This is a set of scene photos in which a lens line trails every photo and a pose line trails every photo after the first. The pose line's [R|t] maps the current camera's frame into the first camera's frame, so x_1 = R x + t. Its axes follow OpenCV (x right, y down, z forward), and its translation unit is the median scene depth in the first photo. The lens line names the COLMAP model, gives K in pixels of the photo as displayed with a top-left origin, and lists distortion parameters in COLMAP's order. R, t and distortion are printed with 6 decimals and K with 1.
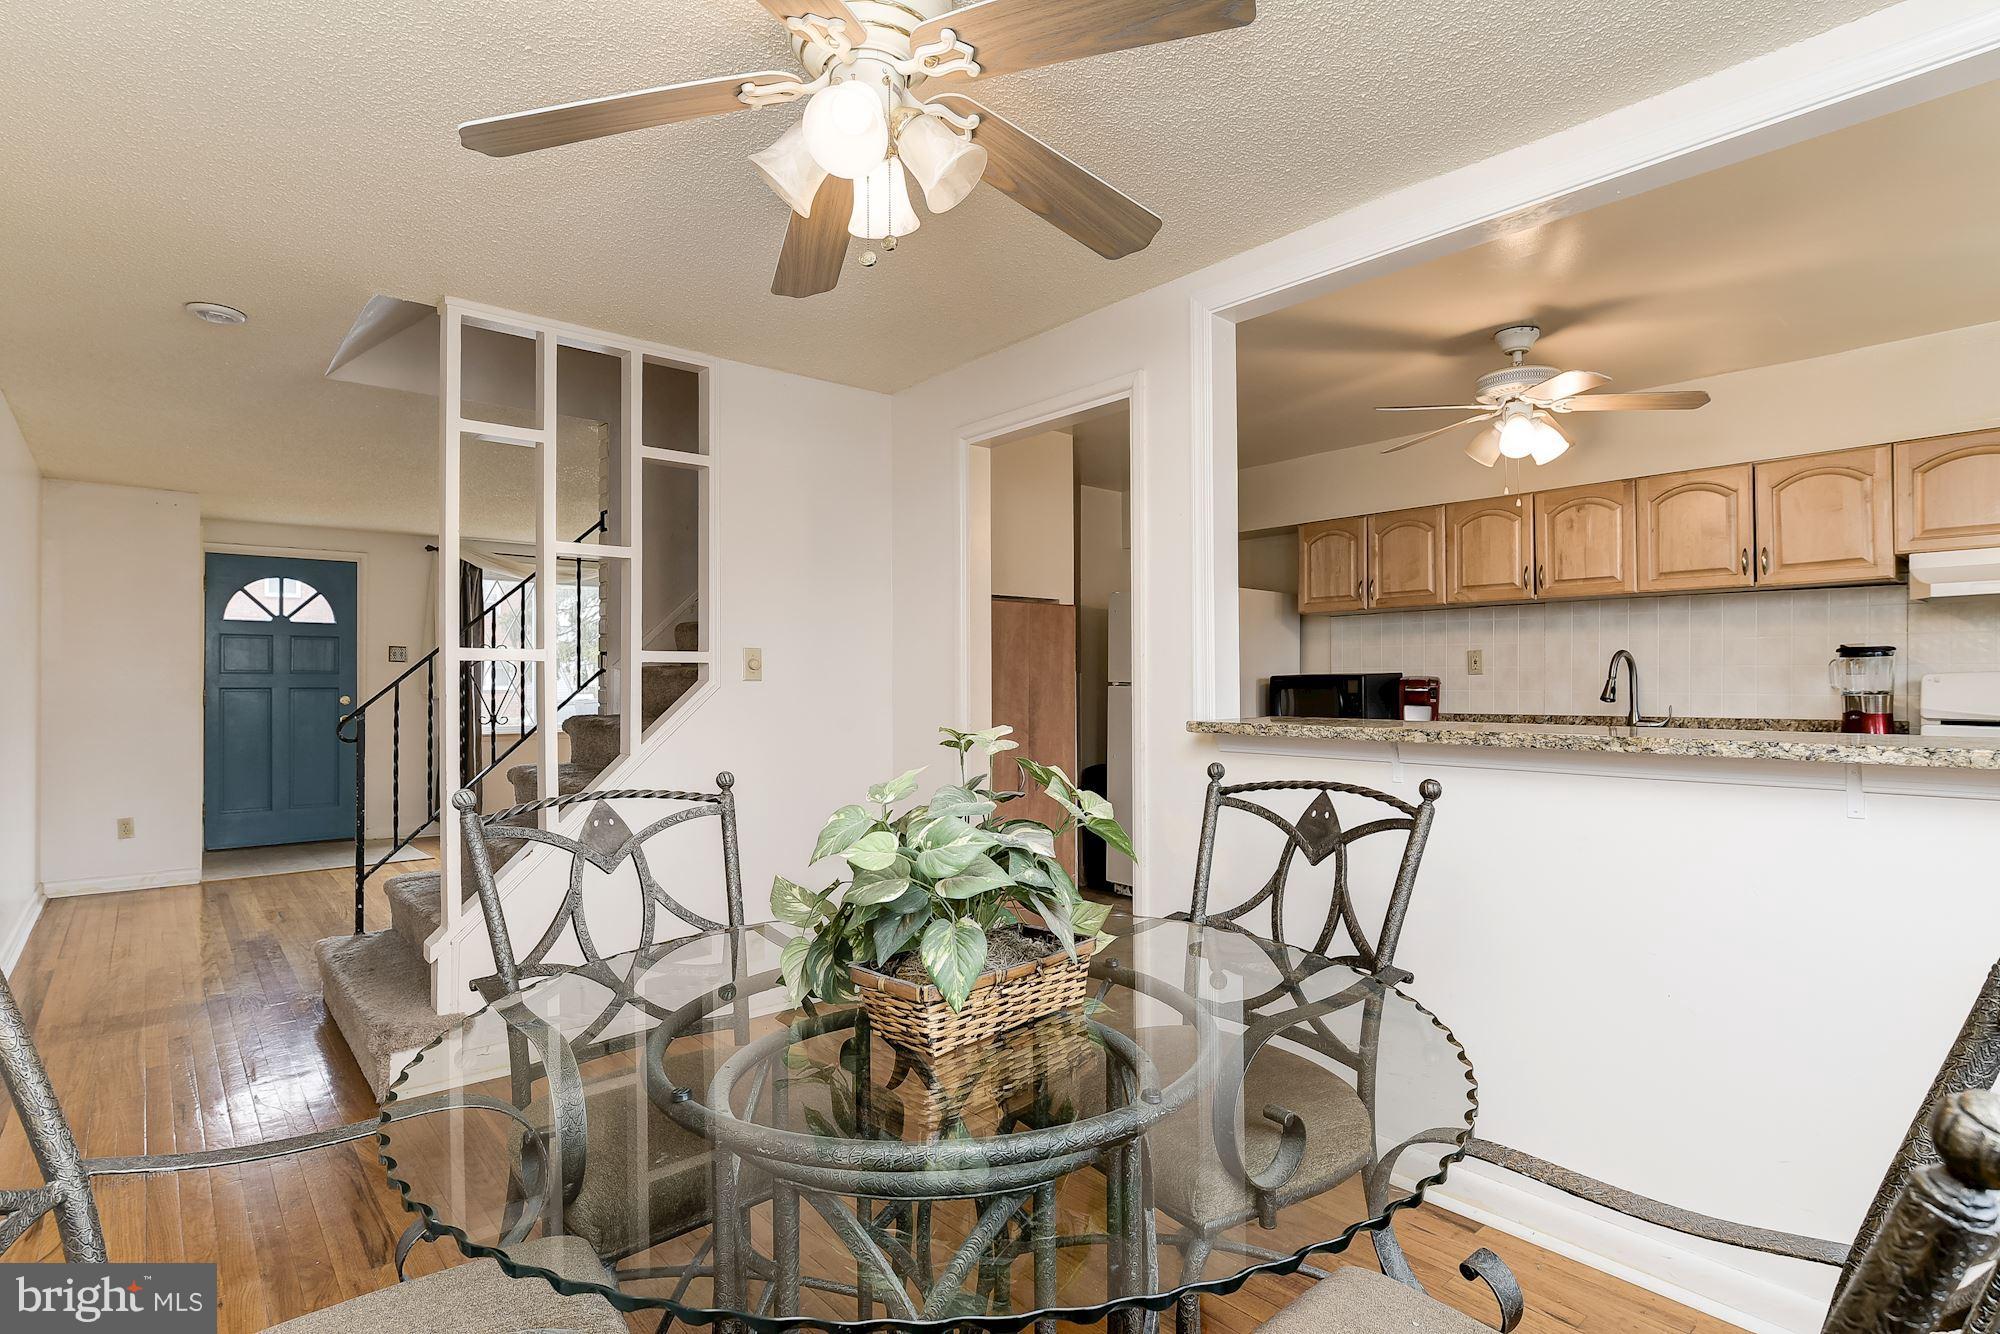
lens RADIAL K [[994.8, 0, 1001.0], [0, 994.8, 672.1], [0, 0, 1]] dist [-0.014344, 0.004416]
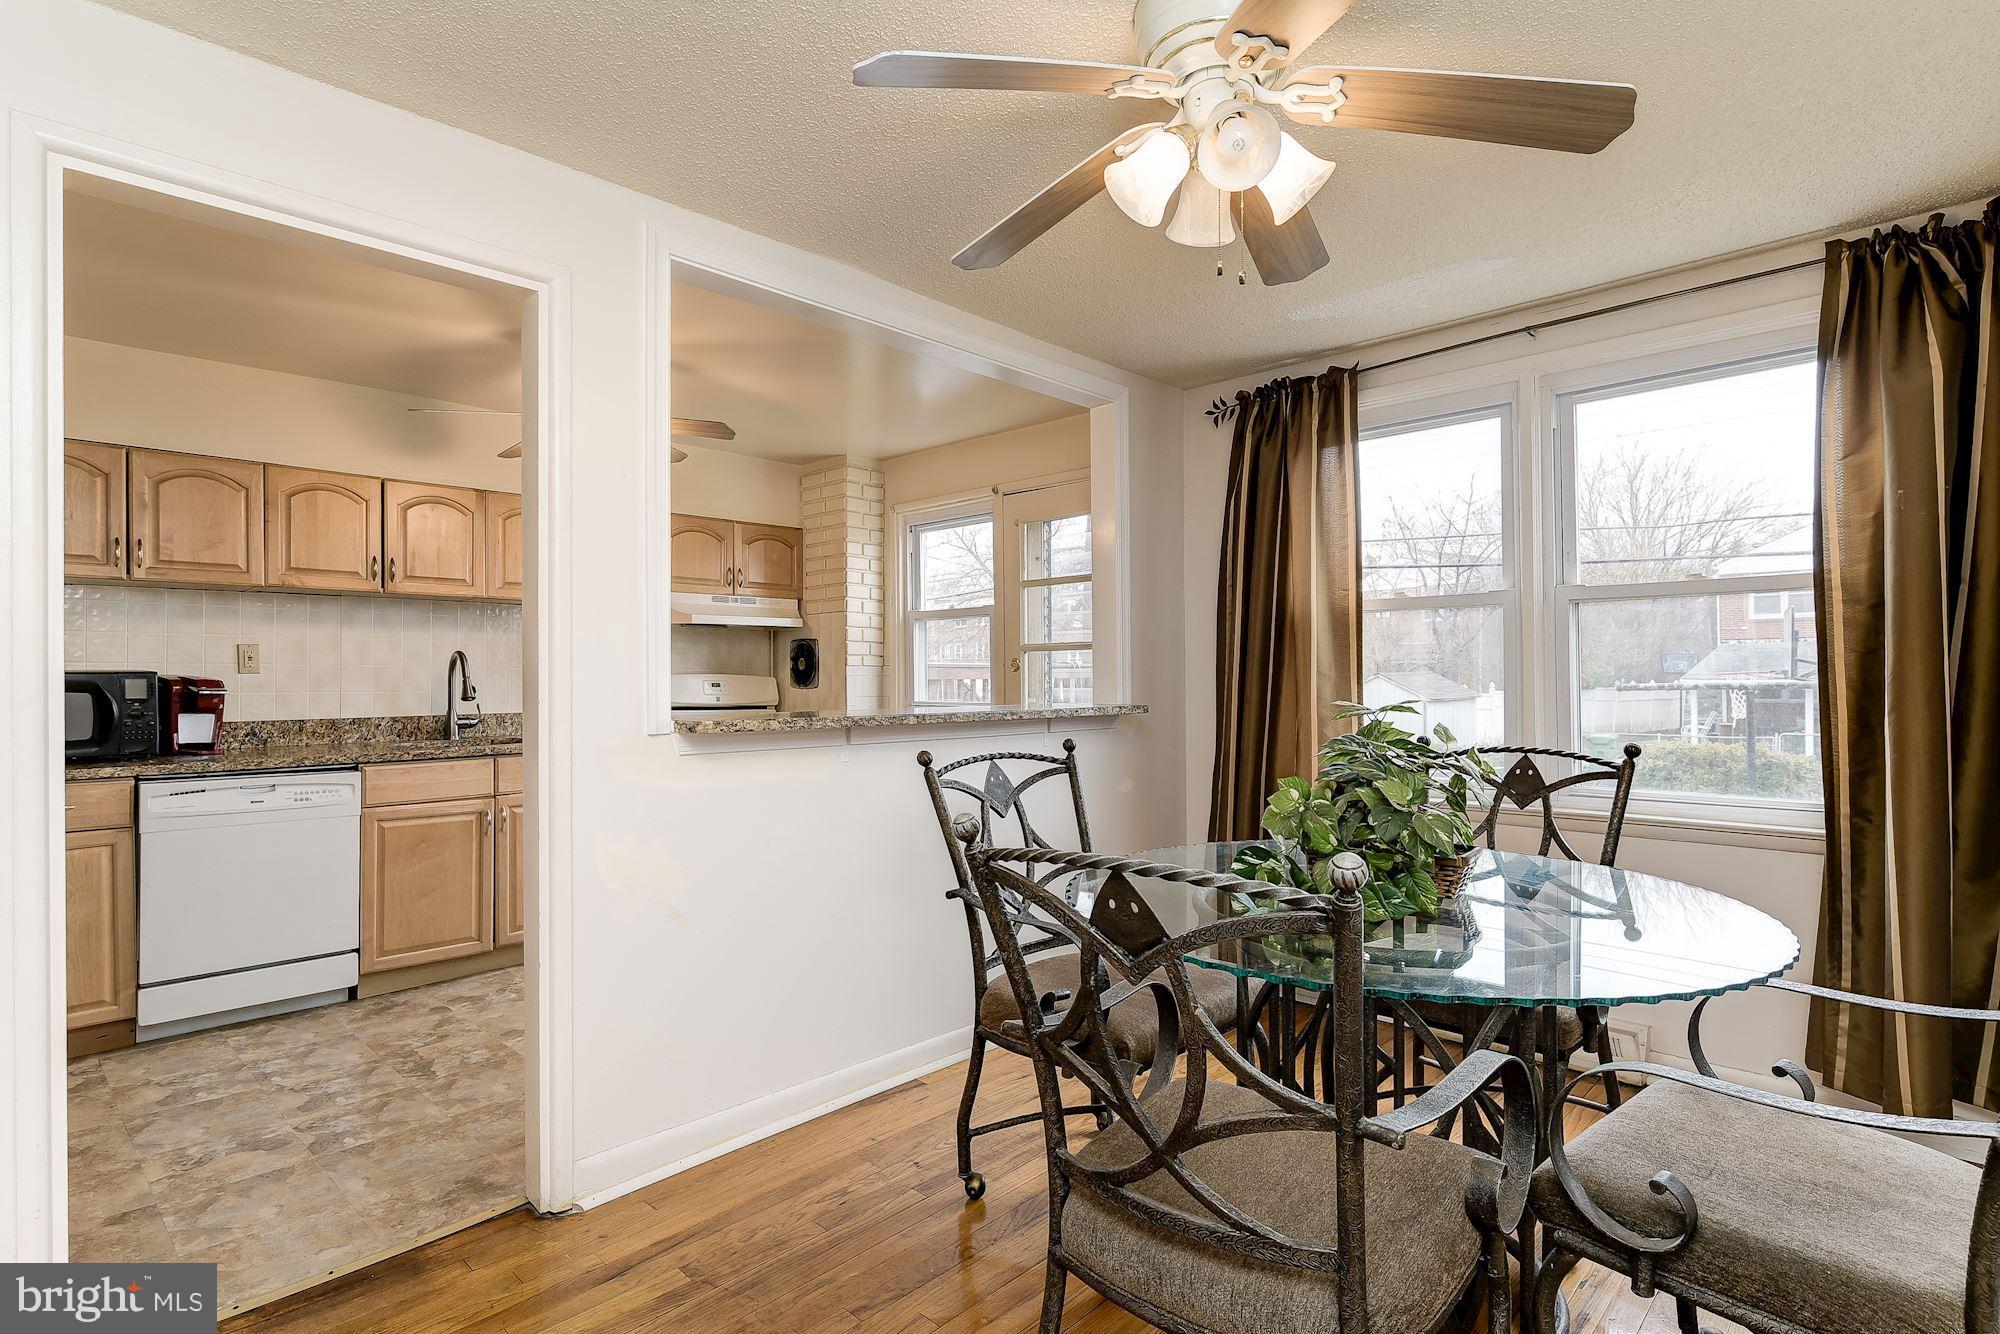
lens RADIAL K [[994.8, 0, 1000.3], [0, 994.8, 674.8], [0, 0, 1]] dist [-0.014344, 0.004416]
pose [[-0.095259, 0.007905, 0.995421, -0.469916], [-0.004182, 0.999956, -0.008342, 0.009347], [-0.995444, -0.004957, -0.095222, 0.546293]]
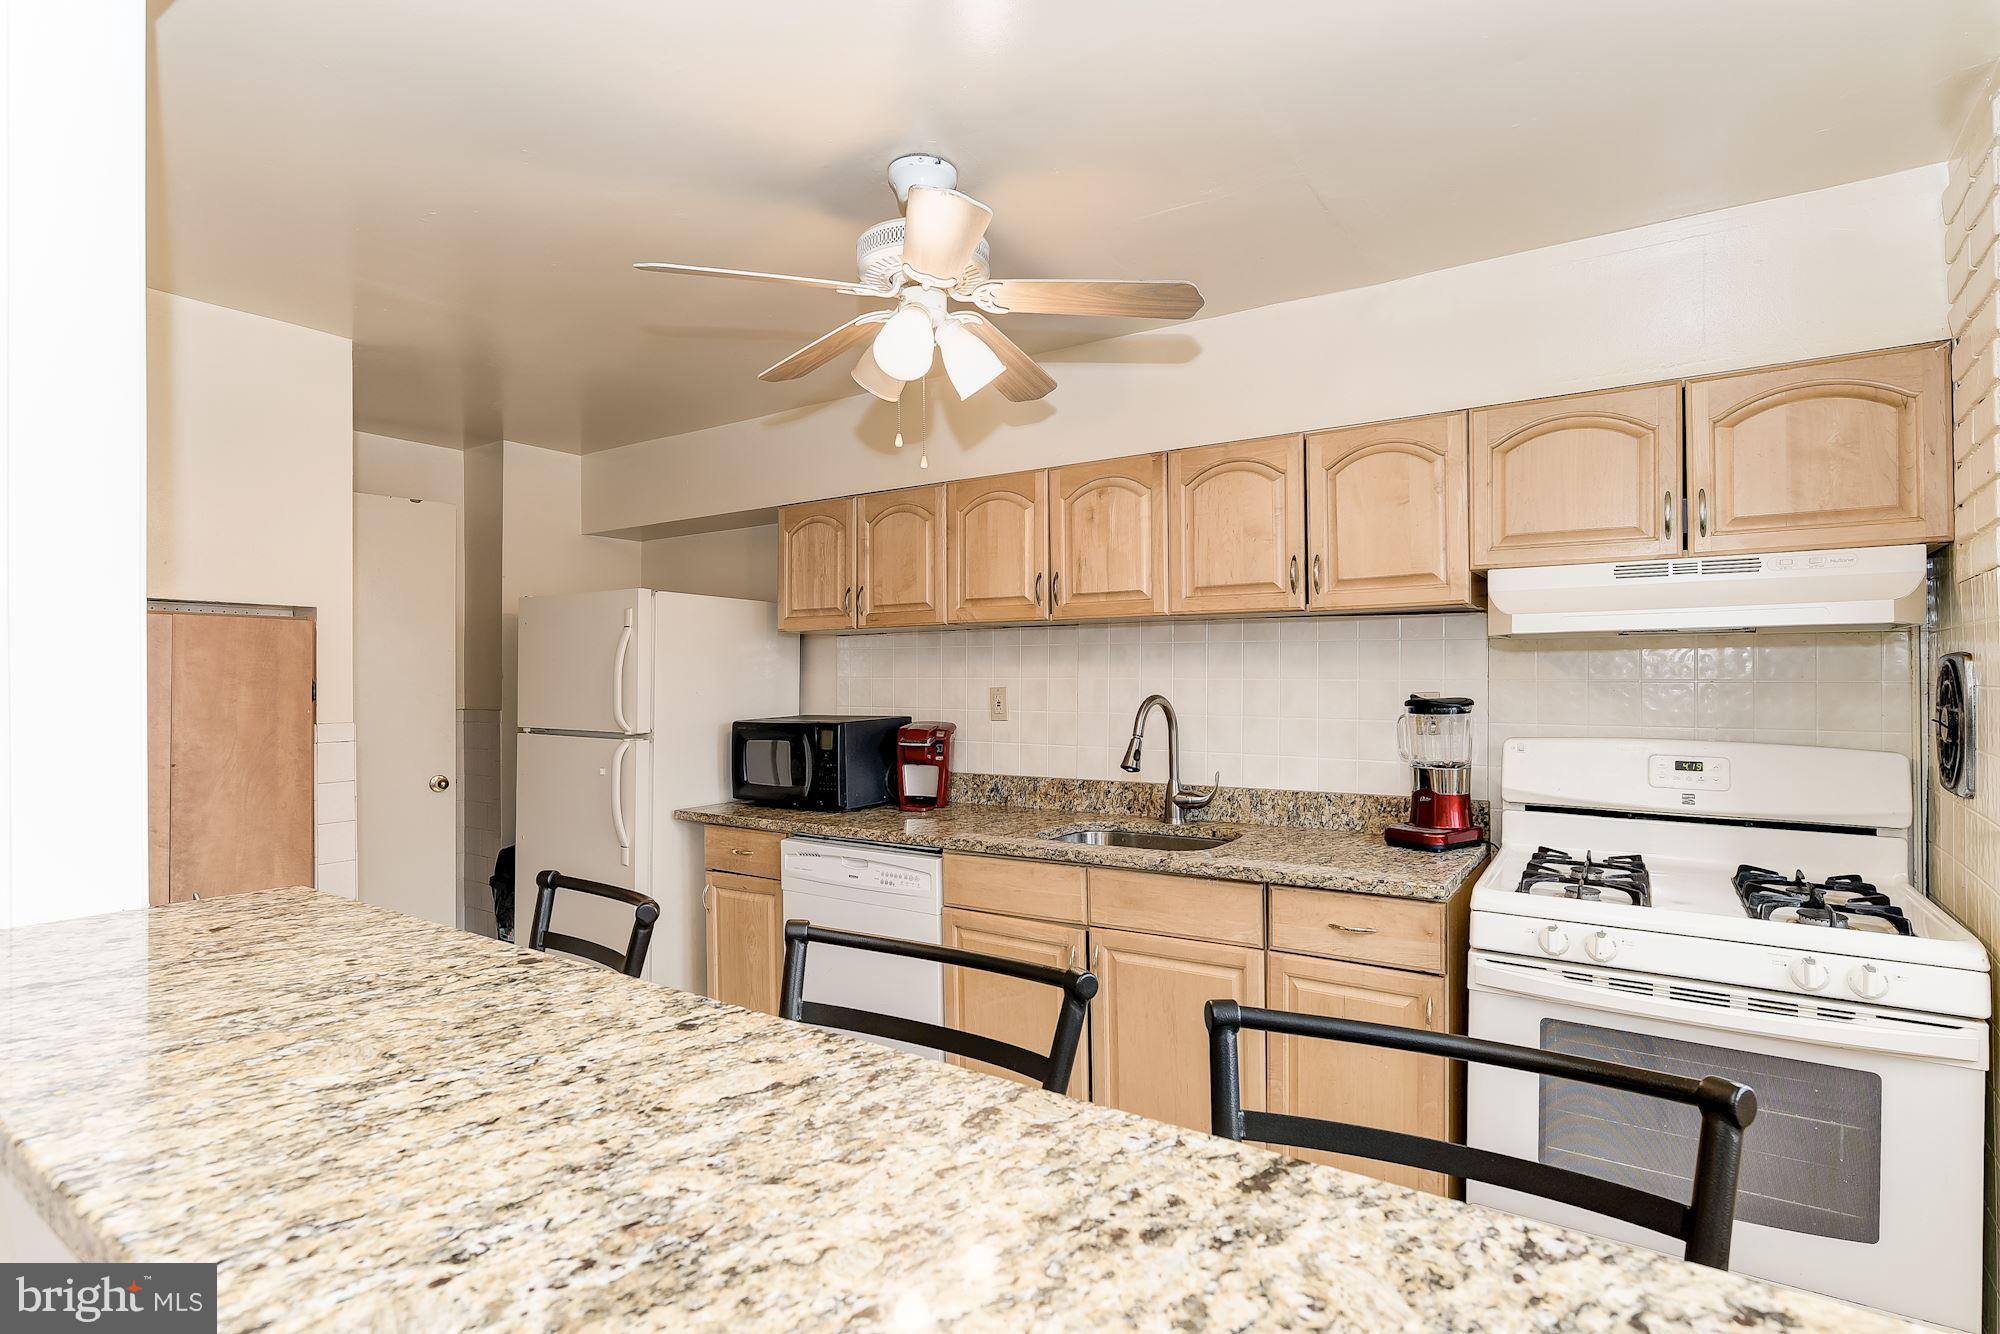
lens RADIAL K [[994.8, 0, 1008.6], [0, 994.8, 668.8], [0, 0, 1]] dist [-0.014344, 0.004416]
pose [[0.962883, 0.002816, 0.269903, 0.342648], [-0.002278, 0.999995, -0.002304, -0.040236], [-0.269908, 0.001603, 0.962885, 0.351592]]
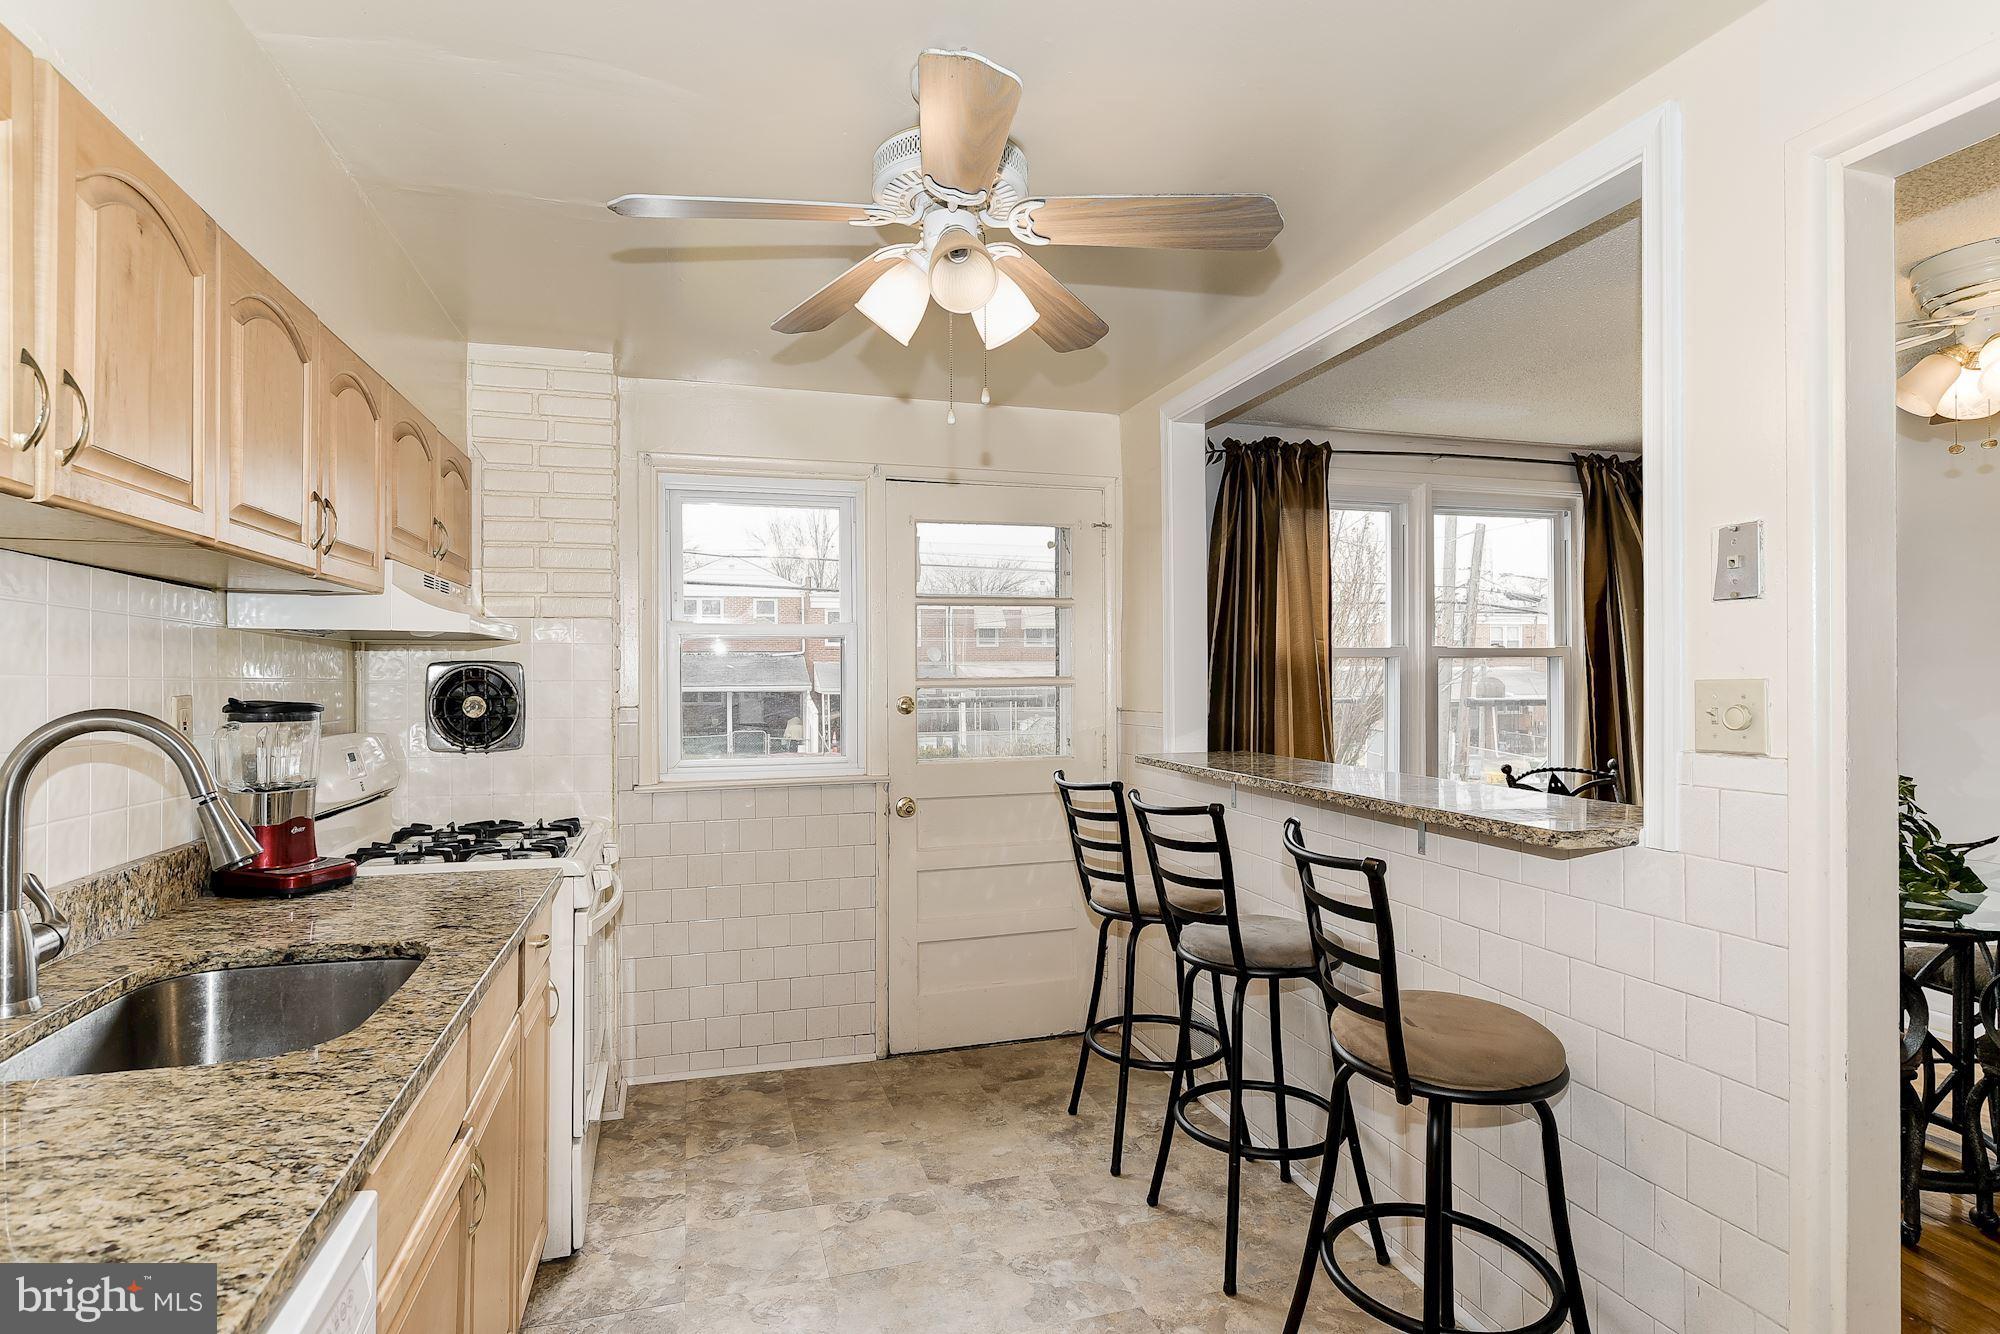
lens RADIAL K [[994.8, 0, 1001.7], [0, 994.8, 676.6], [0, 0, 1]] dist [-0.014344, 0.004416]
pose [[-0.910721, 0.010920, 0.412878, 0.245279], [0.006879, 0.999913, -0.011273, -0.027492], [-0.412965, -0.007426, -0.910717, 1.193209]]
